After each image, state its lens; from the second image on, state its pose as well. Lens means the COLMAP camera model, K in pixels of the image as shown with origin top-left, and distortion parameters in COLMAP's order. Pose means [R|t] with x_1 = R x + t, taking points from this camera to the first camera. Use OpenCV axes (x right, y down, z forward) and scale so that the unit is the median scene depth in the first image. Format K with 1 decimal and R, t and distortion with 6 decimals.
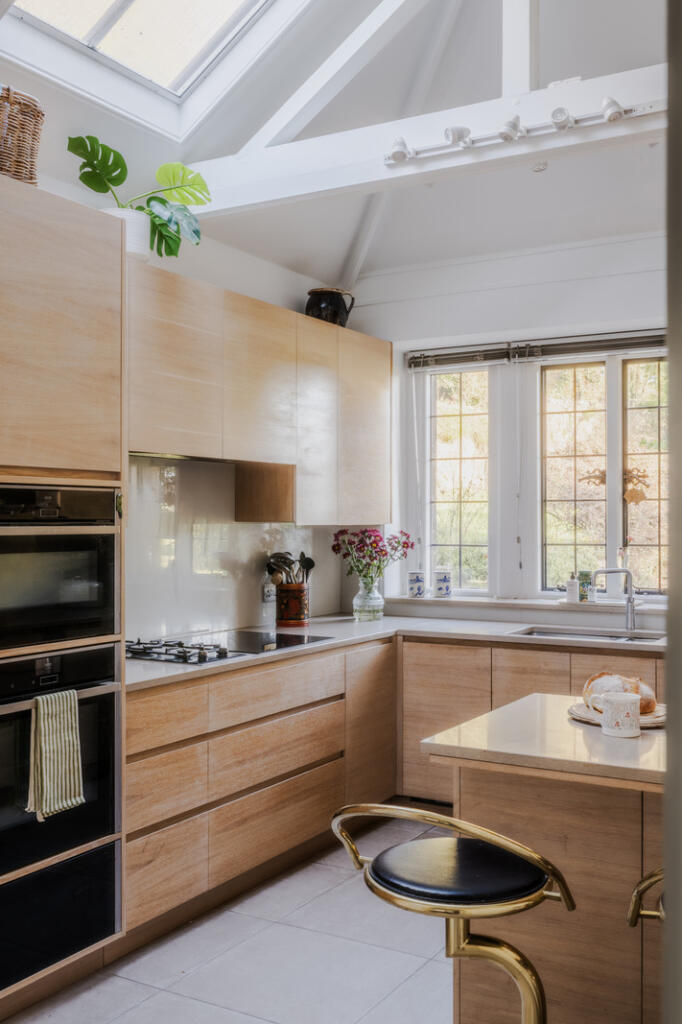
lens RADIAL K [[1014.4, 0, 339.2], [0, 1014.4, 517.8], [0, 0, 1]] dist [0.005835, 0.000000]
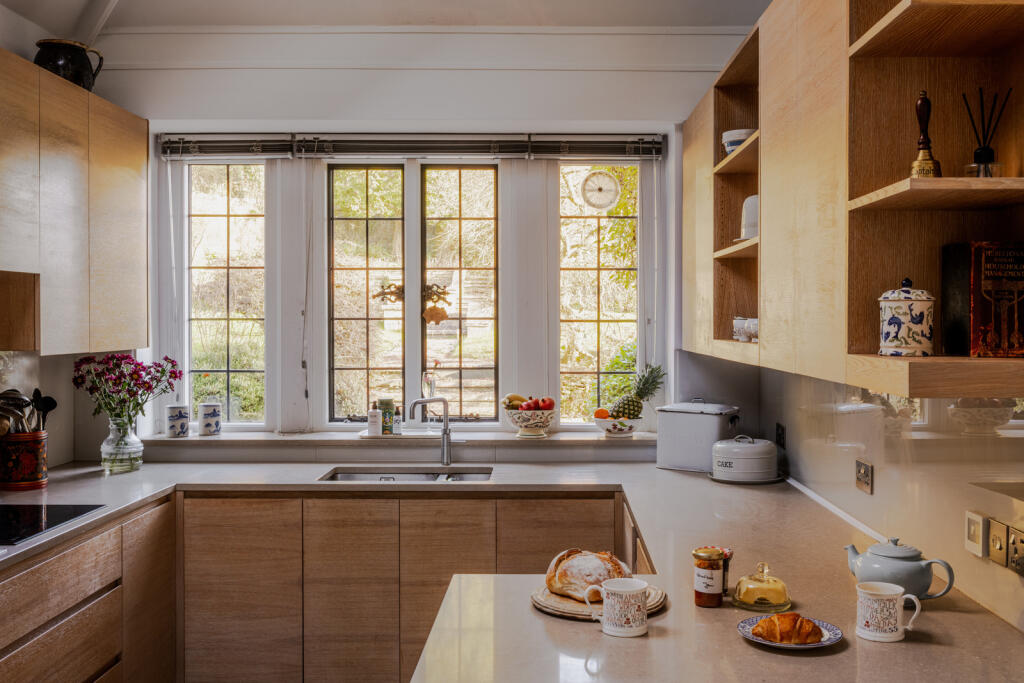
lens RADIAL K [[1014.4, 0, 515.9], [0, 1014.4, 332.7], [0, 0, 1]] dist [0.005835, 0.000000]
pose [[0.869472, -0.006568, 0.493939, -0.096420], [-0.000092, 0.999909, 0.013458, -0.017477], [-0.493982, -0.011747, 0.869393, 0.168547]]
